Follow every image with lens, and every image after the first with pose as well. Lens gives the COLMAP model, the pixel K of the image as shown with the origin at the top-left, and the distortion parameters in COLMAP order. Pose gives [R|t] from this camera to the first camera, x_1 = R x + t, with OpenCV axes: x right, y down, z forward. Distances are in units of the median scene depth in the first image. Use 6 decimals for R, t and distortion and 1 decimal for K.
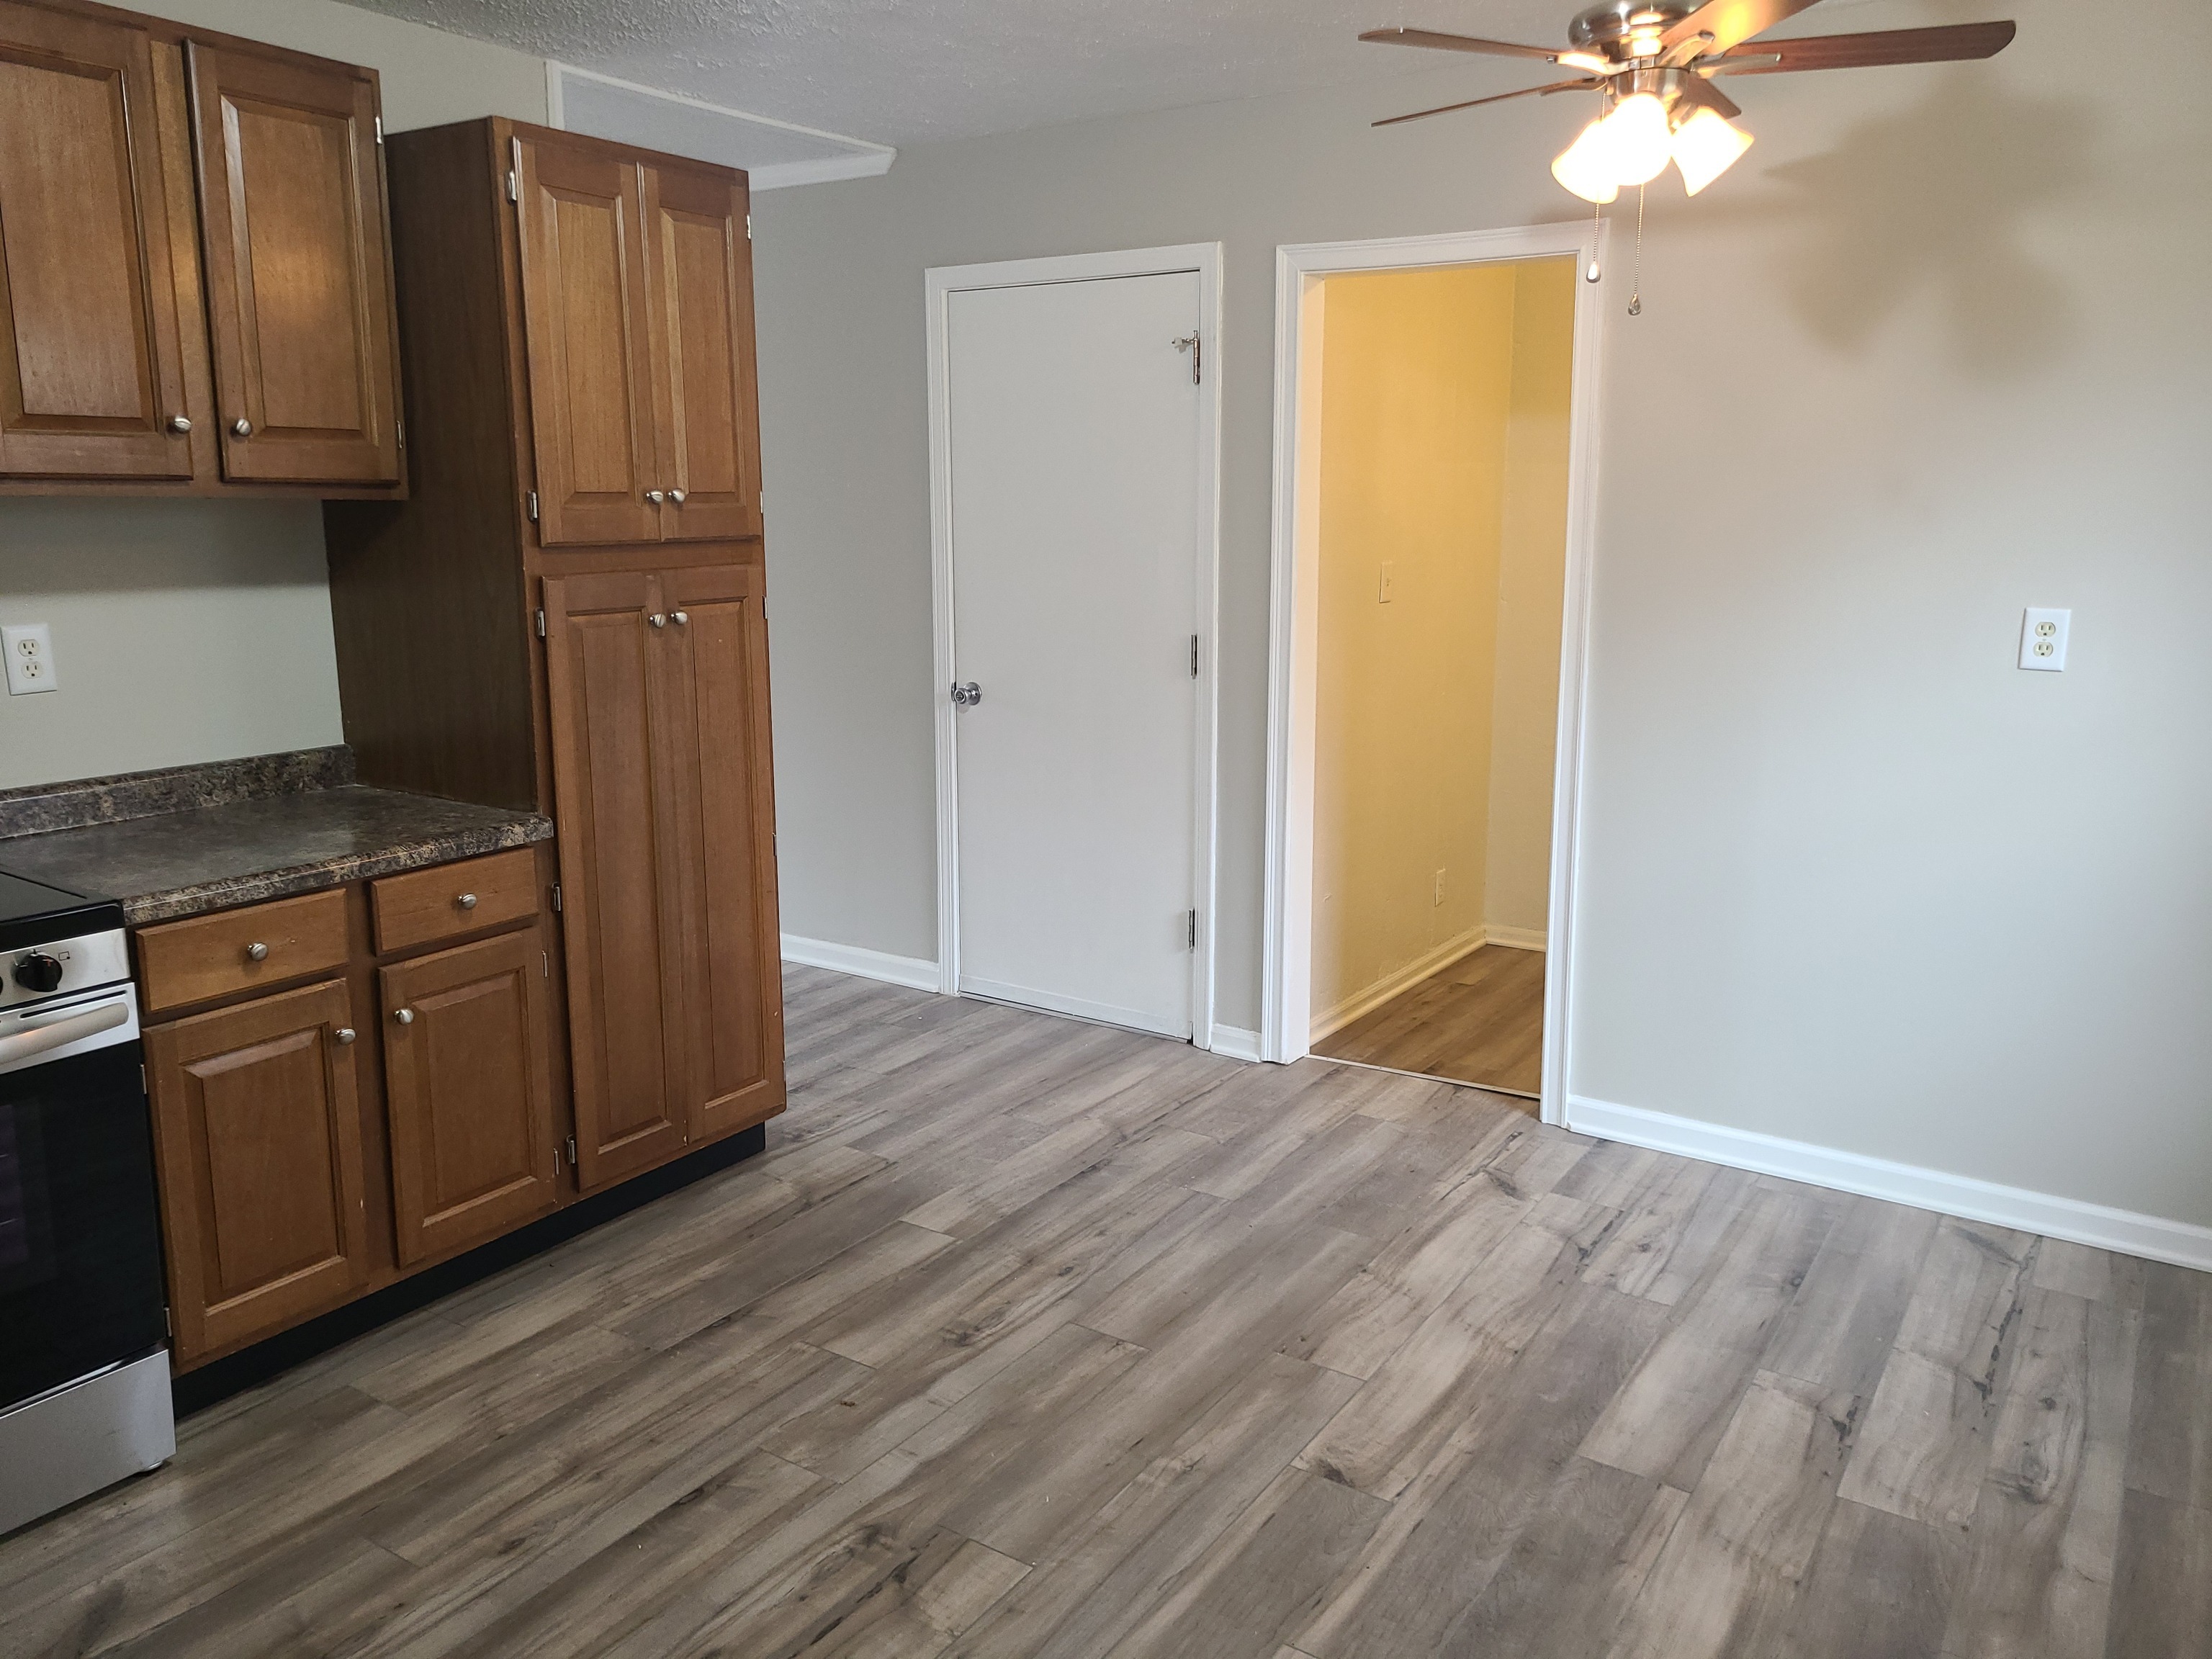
lens RADIAL K [[1640.1, 0, 1110.7], [0, 1640.1, 789.4], [0, 0, 1]] dist [0.060676, -0.045082]
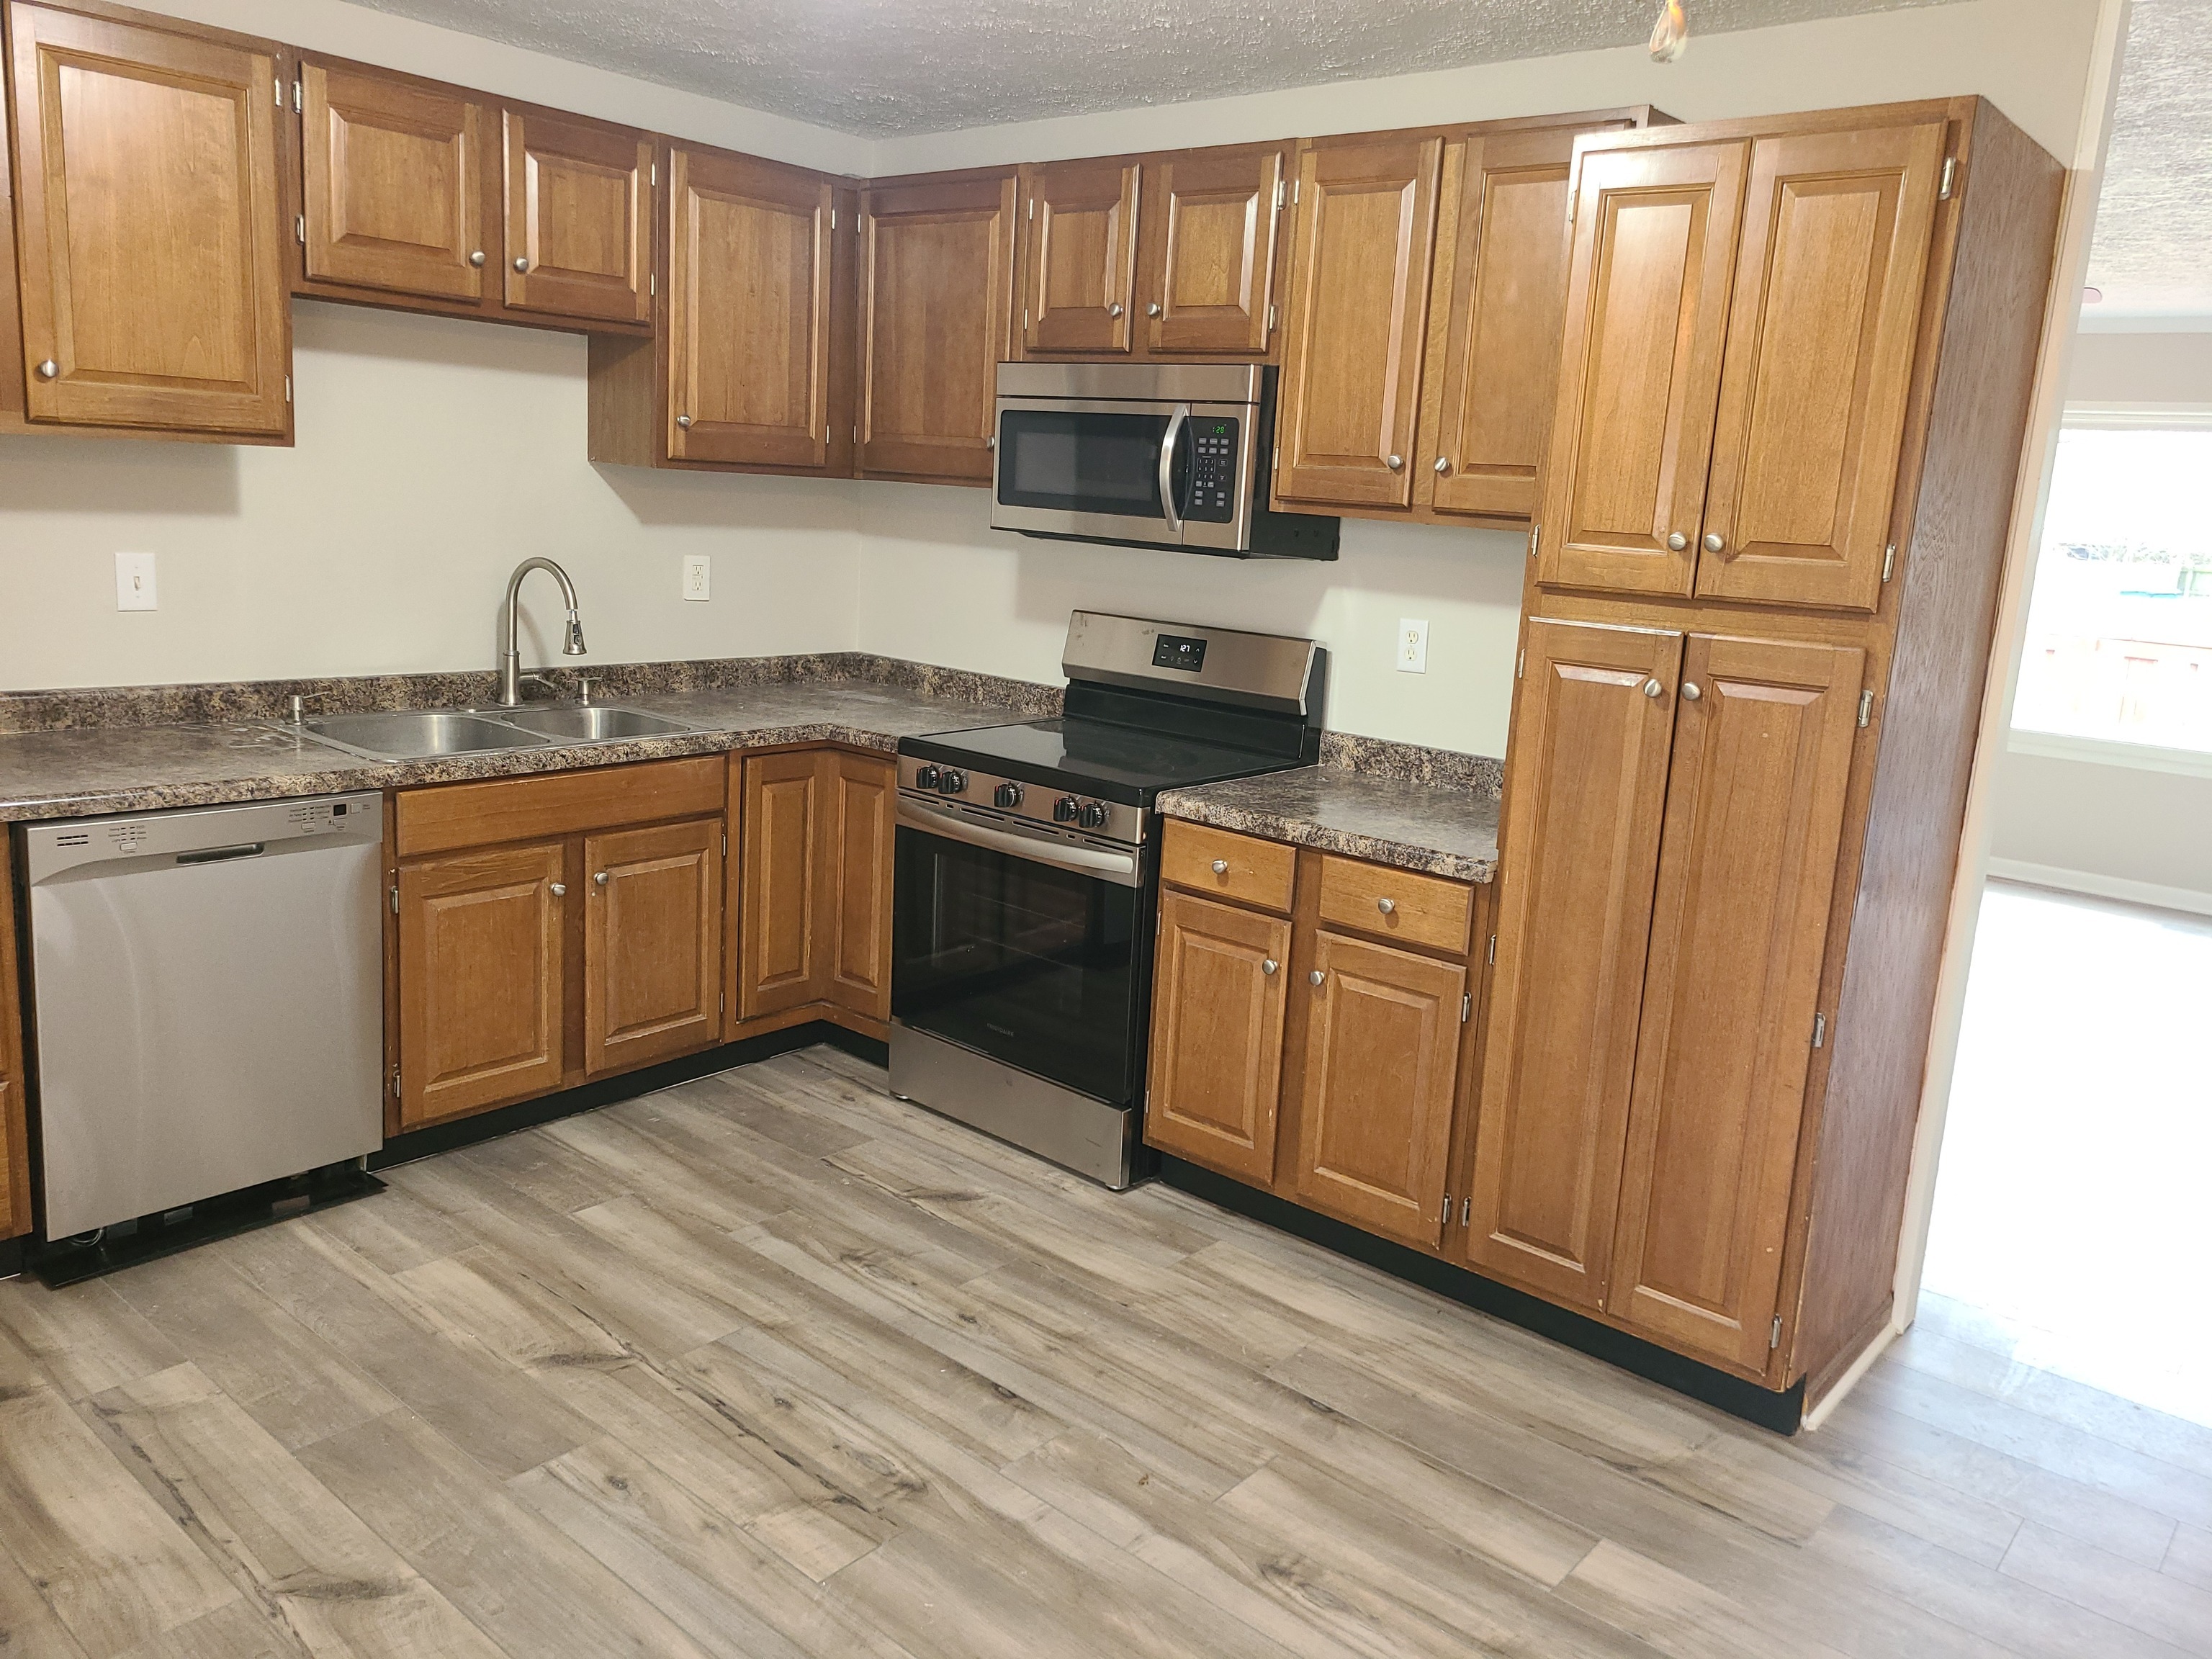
lens RADIAL K [[1640.1, 0, 1110.7], [0, 1640.1, 789.4], [0, 0, 1]] dist [0.060676, -0.045082]
pose [[-0.115166, 0.177823, -0.977300, 0.652893], [-0.236752, 0.950581, 0.200860, -0.174623], [0.964720, 0.254510, -0.067375, 0.894977]]
